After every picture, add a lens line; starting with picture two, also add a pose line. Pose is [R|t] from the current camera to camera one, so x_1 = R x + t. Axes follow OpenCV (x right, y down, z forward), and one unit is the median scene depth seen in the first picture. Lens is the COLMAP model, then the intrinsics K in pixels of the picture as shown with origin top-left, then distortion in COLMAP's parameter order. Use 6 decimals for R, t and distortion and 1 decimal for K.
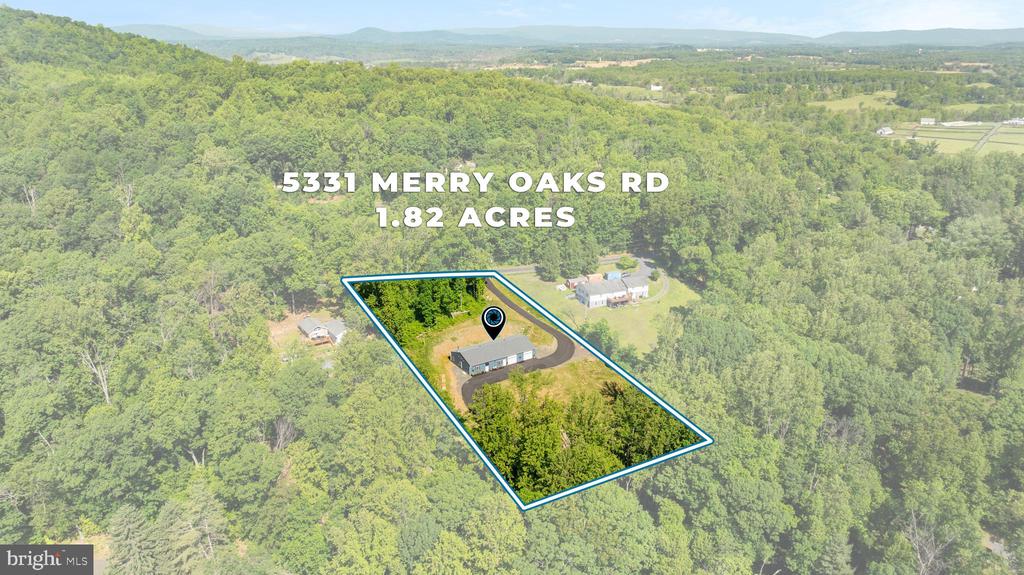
lens RADIAL K [[716.1, 0, 512.2], [0, 716.1, 293.9], [0, 0, 1]] dist [-0.039879, 0.046302]
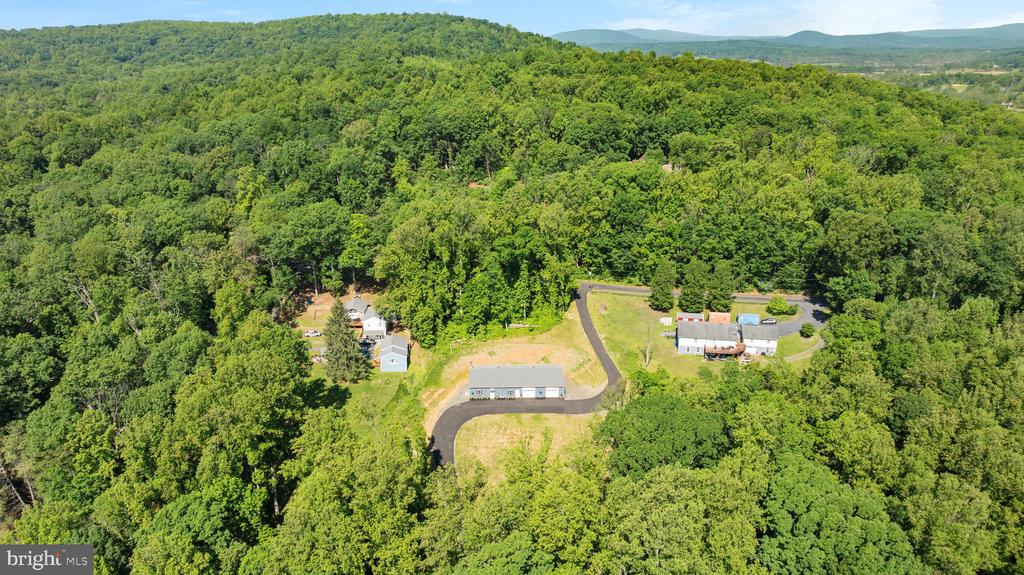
lens RADIAL K [[716.1, 0, 512.2], [0, 716.1, 293.9], [0, 0, 1]] dist [-0.039879, 0.046302]
pose [[0.841869, 0.171805, -0.511605, 0.292449], [-0.174763, 0.983682, 0.042755, -0.038321], [0.510602, 0.053415, 0.858156, 0.220971]]
